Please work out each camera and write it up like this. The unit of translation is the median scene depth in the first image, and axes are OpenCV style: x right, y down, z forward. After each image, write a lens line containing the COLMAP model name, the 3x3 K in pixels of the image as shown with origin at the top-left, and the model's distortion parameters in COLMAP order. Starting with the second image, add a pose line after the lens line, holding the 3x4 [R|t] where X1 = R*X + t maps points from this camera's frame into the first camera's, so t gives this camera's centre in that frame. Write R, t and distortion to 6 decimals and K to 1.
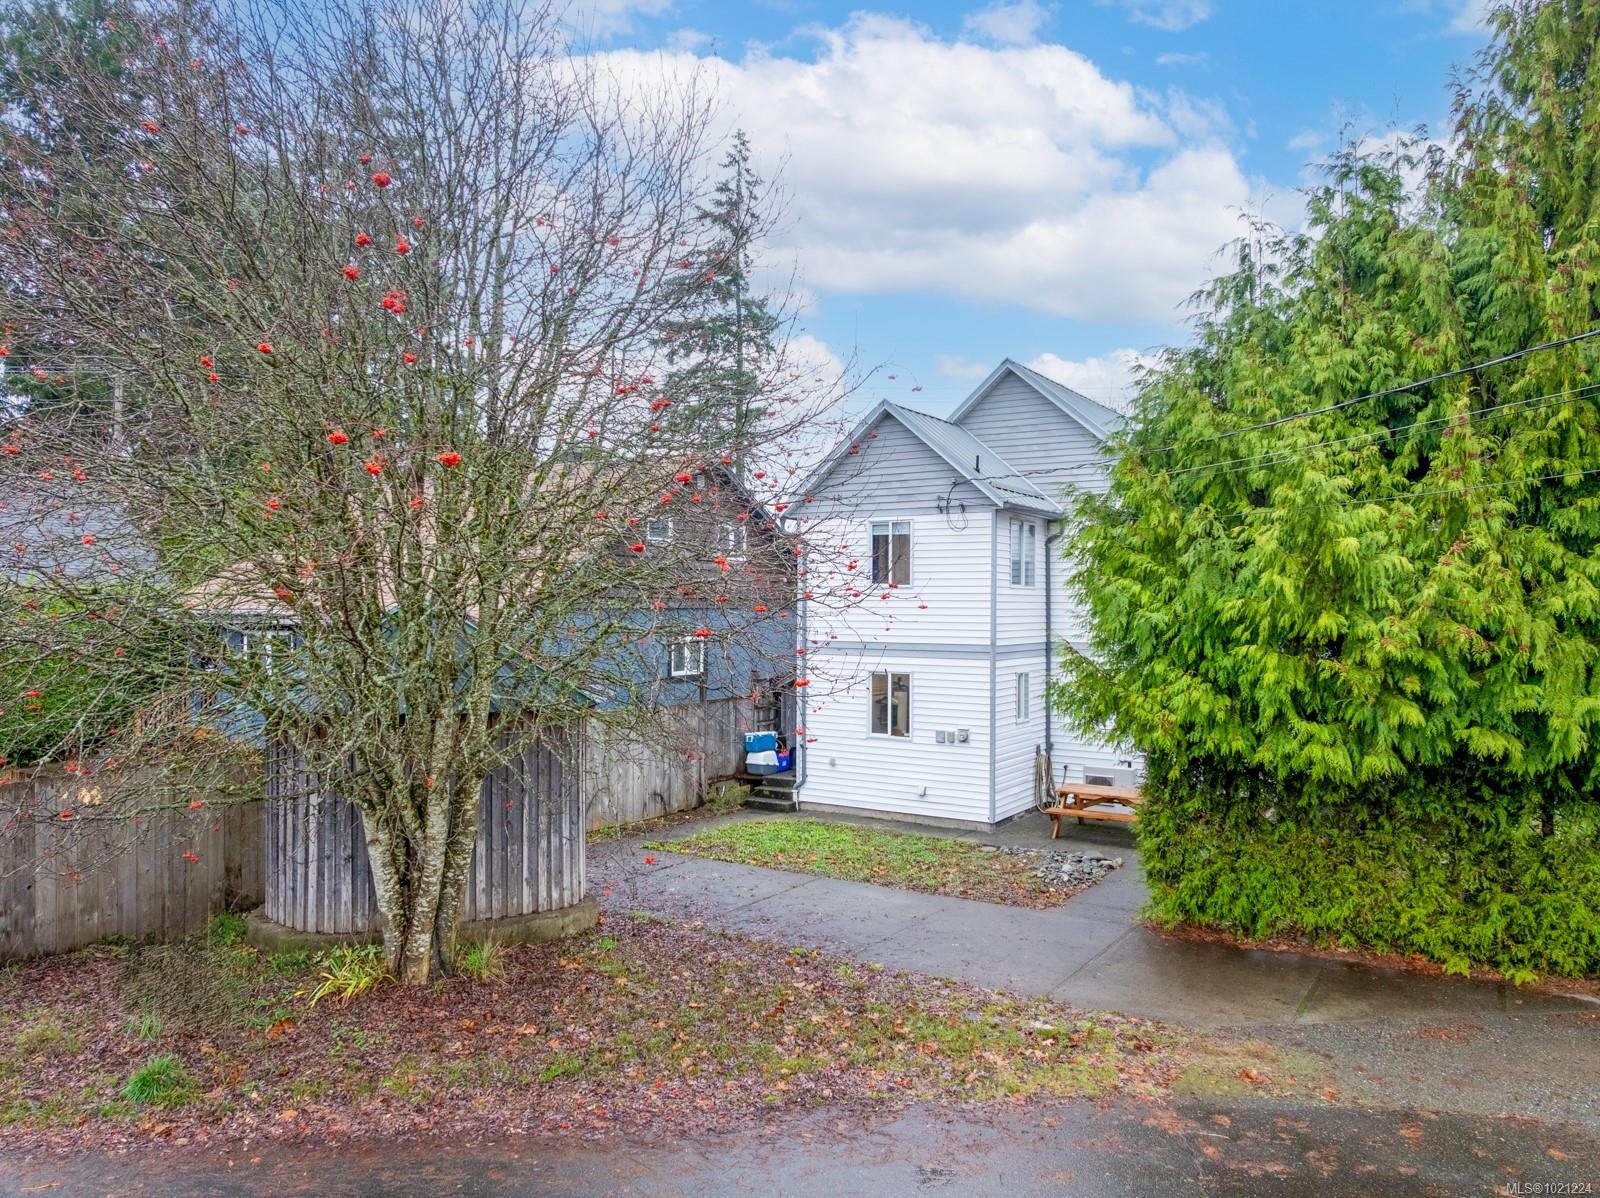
lens RADIAL K [[1125.9, 0, 806.7], [0, 1125.9, 610.3], [0, 0, 1]] dist [-0.025842, 0.000774]
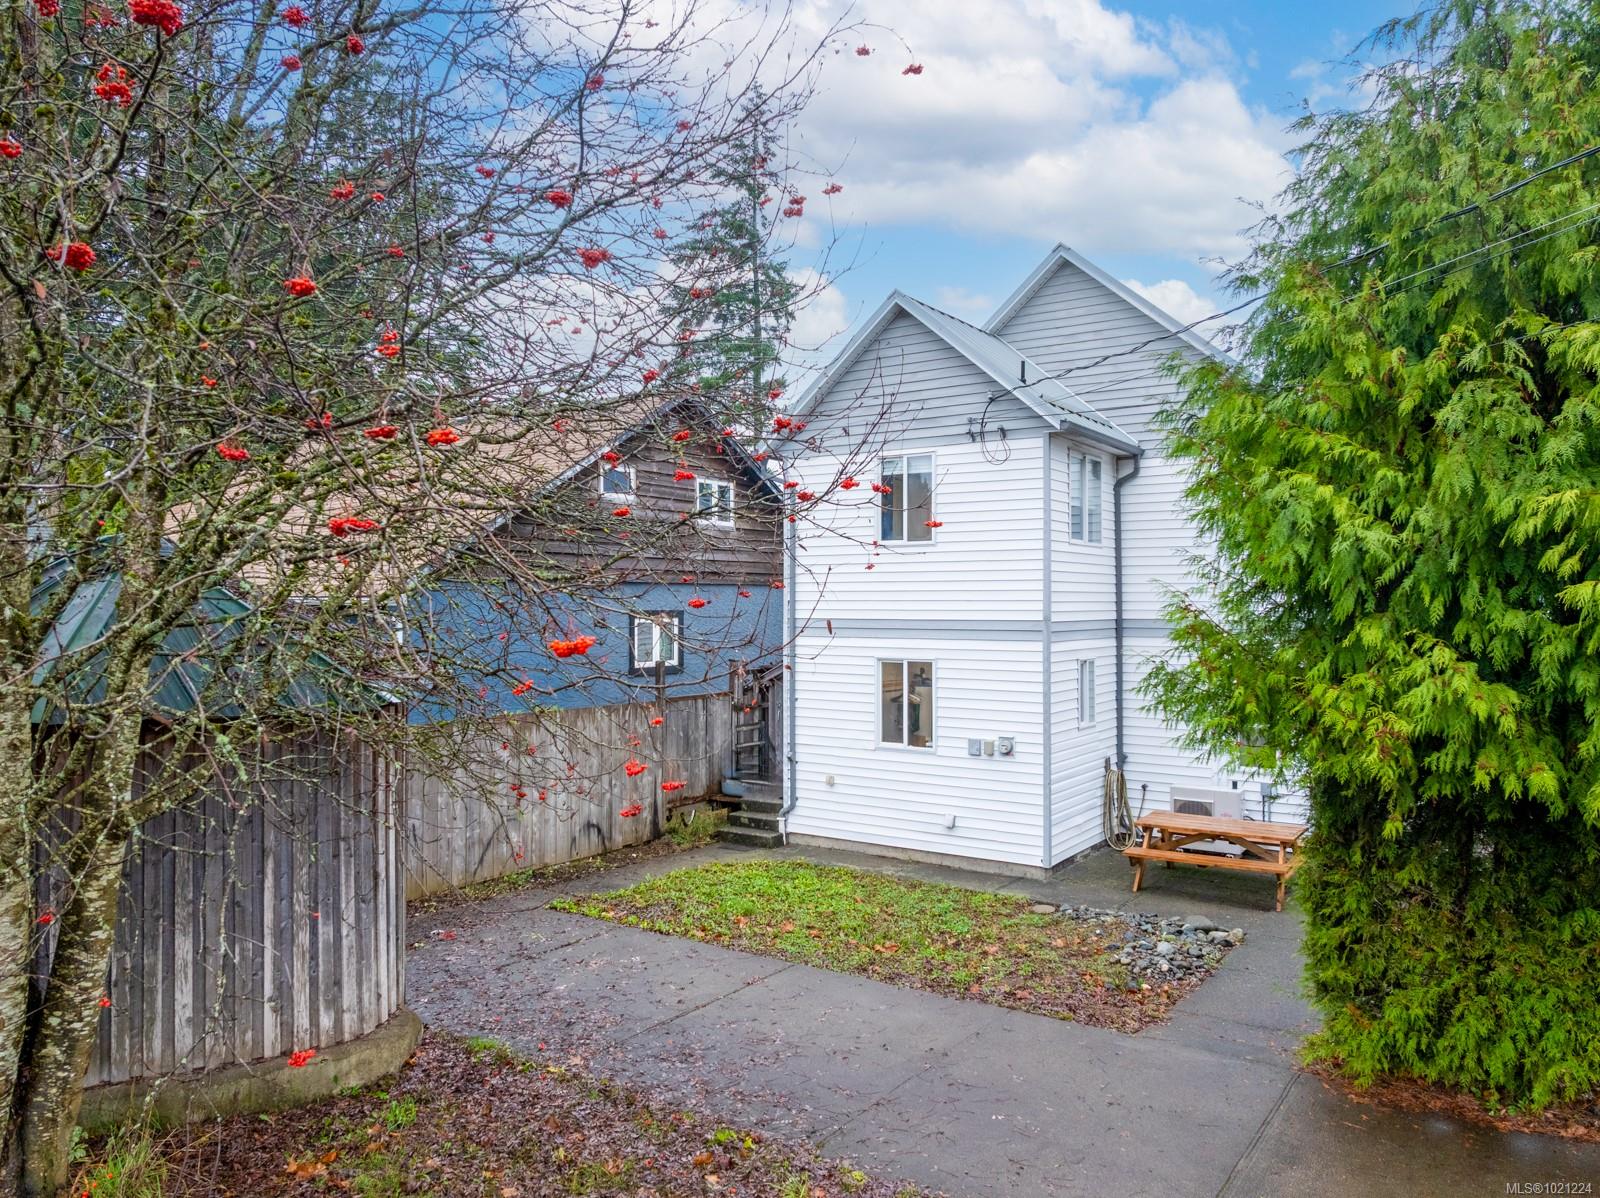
lens RADIAL K [[1127.8, 0, 800.0], [0, 1127.8, 599.0], [0, 0, 1]] dist [-0.023694, -0.001442]
pose [[0.999194, -0.006340, -0.039632, 0.035126], [0.005995, 0.999943, -0.008806, 0.021838], [0.039686, 0.008561, 0.999176, 0.264520]]
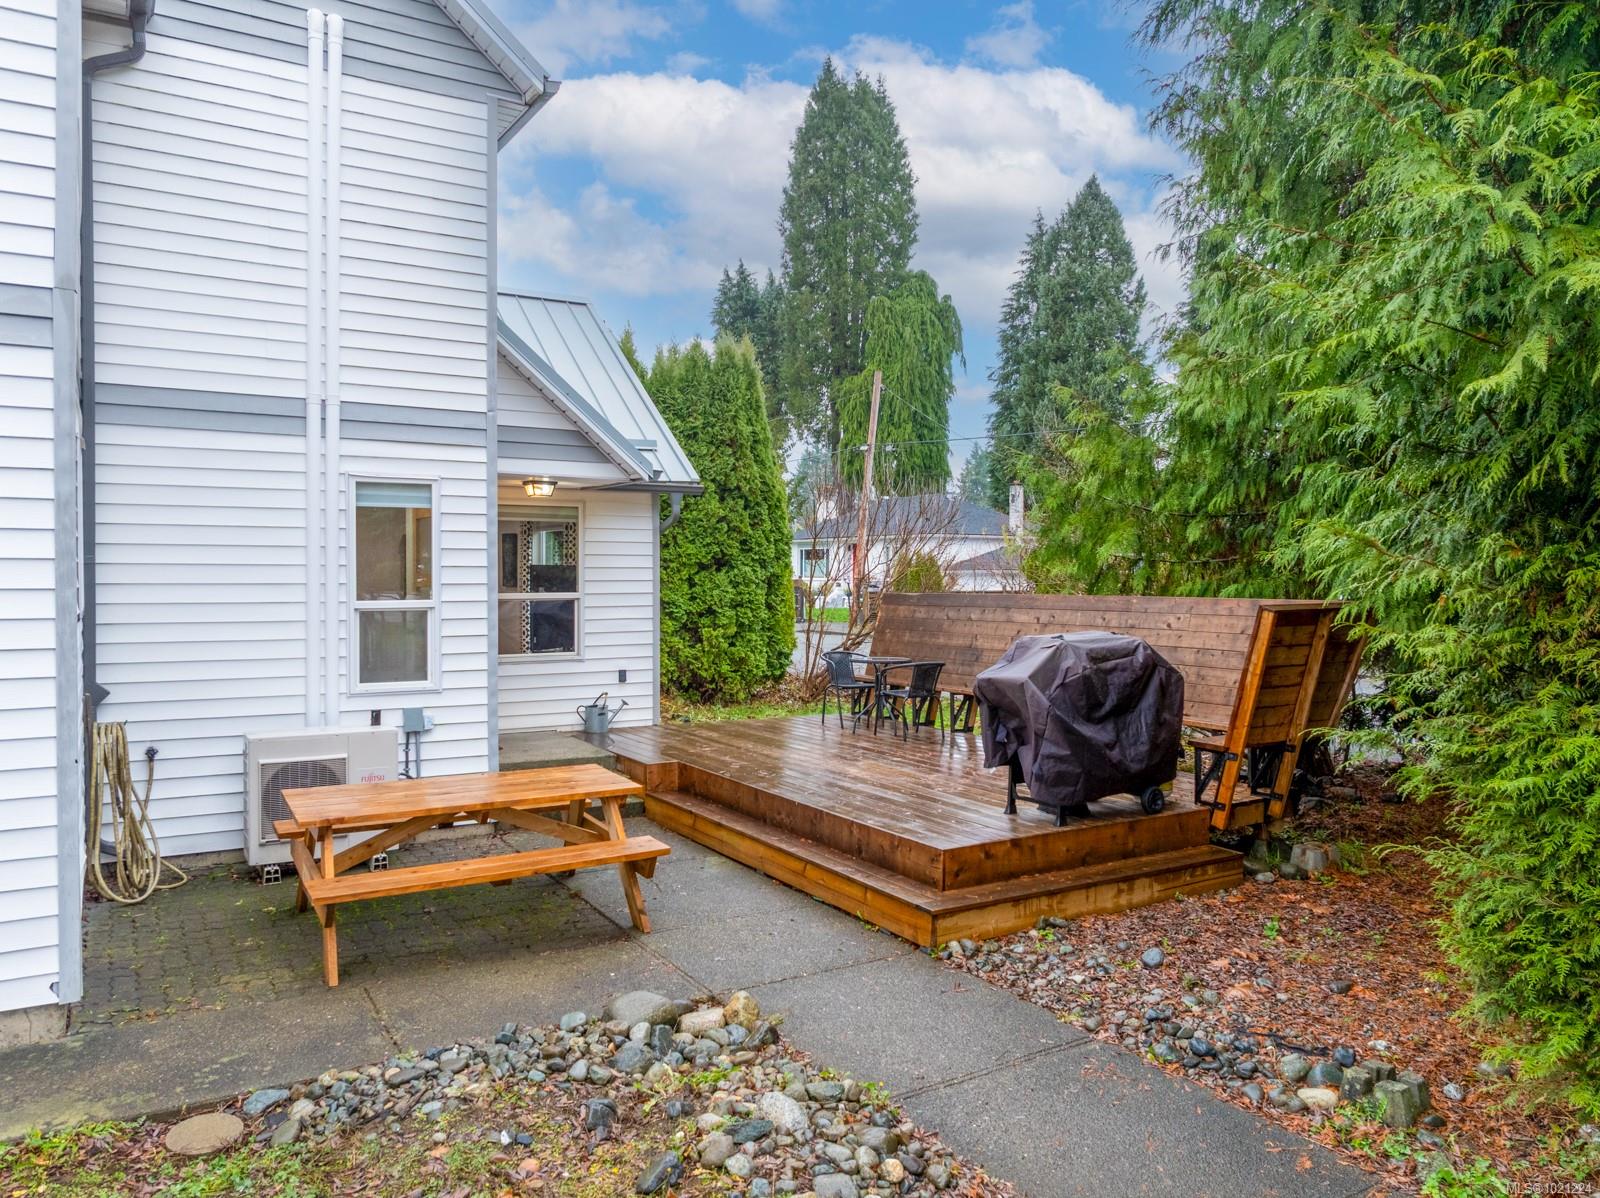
lens RADIAL K [[1125.9, 0, 806.7], [0, 1125.9, 610.3], [0, 0, 1]] dist [-0.025842, 0.000774]
pose [[0.439759, -0.028924, 0.897650, 0.014955], [-0.002374, 0.999440, 0.033367, 0.091471], [-0.898113, -0.016805, 0.439444, 0.730153]]
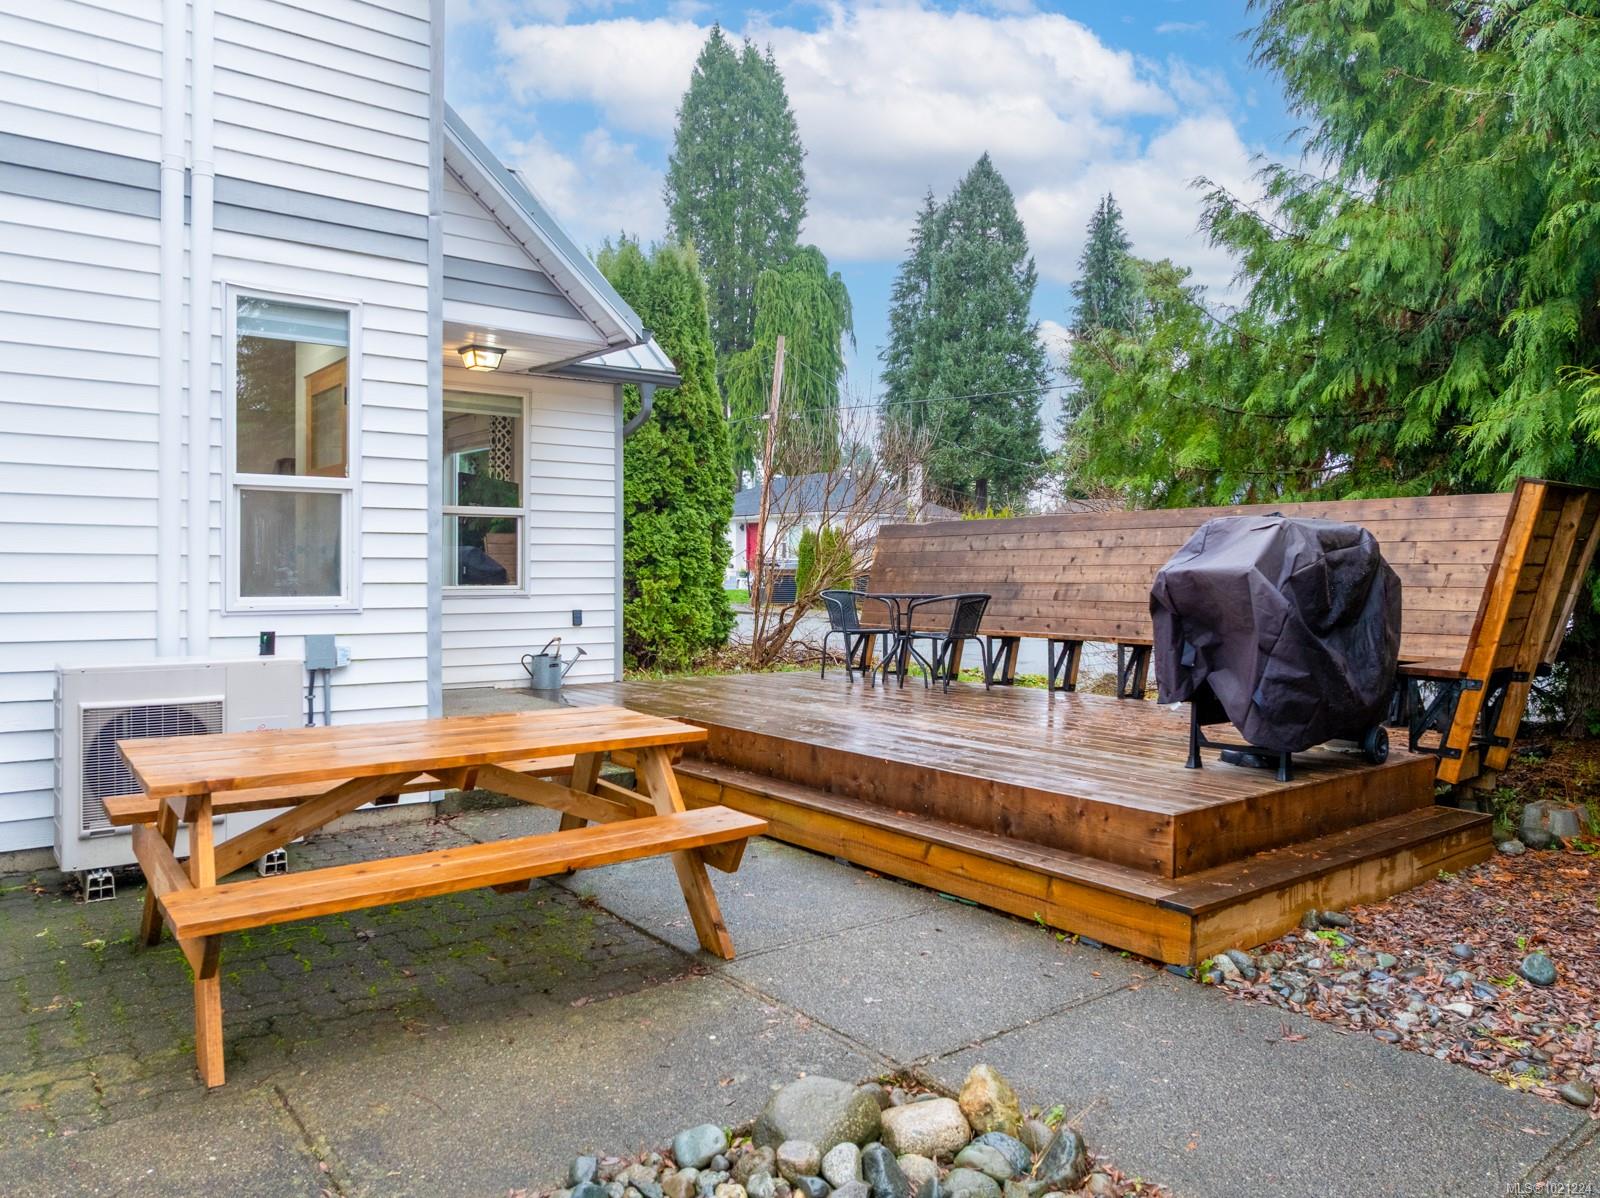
lens RADIAL K [[1135.3, 0, 795.5], [0, 1135.3, 580.9], [0, 0, 1]] dist [-0.032302, 0.017984]
pose [[0.343712, -0.012045, 0.938998, 0.094957], [-0.000725, 0.999914, 0.013092, 0.123967], [-0.939075, -0.005181, 0.343674, 0.830726]]
